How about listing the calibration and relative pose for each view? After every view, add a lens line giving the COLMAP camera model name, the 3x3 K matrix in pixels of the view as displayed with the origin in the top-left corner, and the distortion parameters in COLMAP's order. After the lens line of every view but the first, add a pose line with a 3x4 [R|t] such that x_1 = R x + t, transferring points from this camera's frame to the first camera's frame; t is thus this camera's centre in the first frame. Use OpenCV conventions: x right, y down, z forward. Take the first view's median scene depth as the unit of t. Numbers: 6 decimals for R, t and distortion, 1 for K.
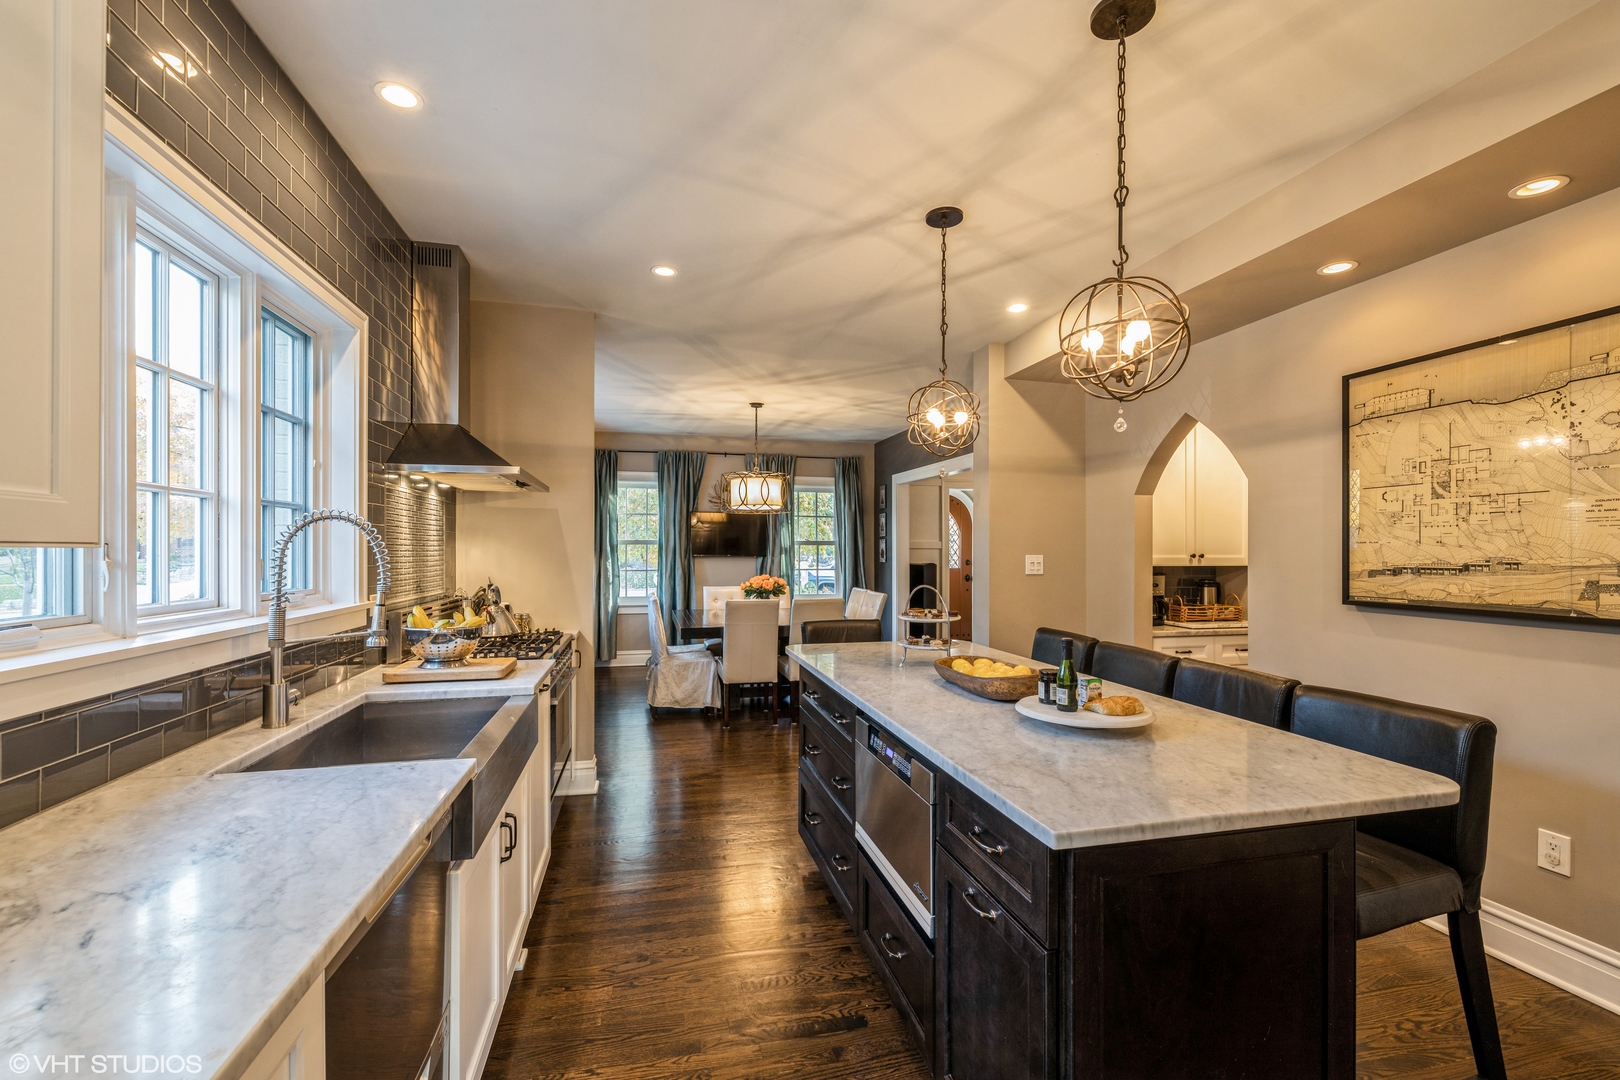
lens RADIAL K [[685.8, 0, 806.6], [0, 685.8, 551.3], [0, 0, 1]] dist [0.001912, 0.000375]
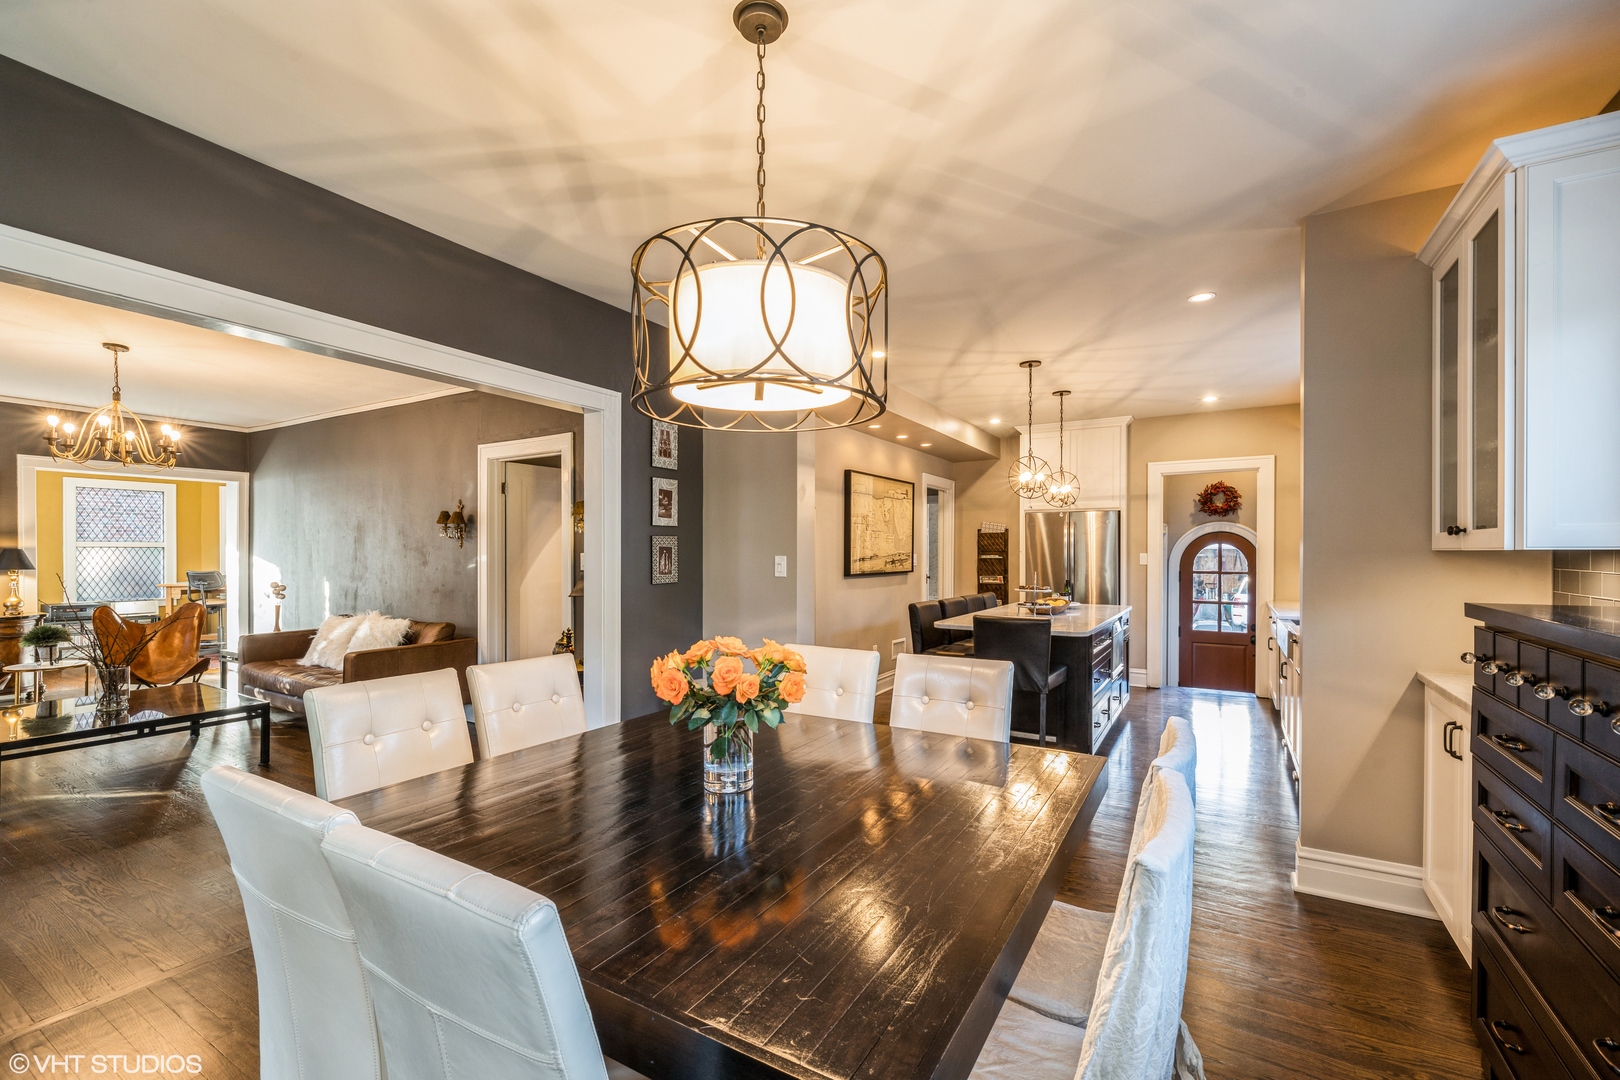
lens RADIAL K [[685.8, 0, 803.9], [0, 685.8, 554.1], [0, 0, 1]] dist [0.001912, 0.000375]
pose [[-0.711664, -0.005209, 0.702501, -0.458607], [-0.001679, 0.999982, 0.005714, -0.002161], [-0.702518, 0.002887, -0.711660, 1.936615]]
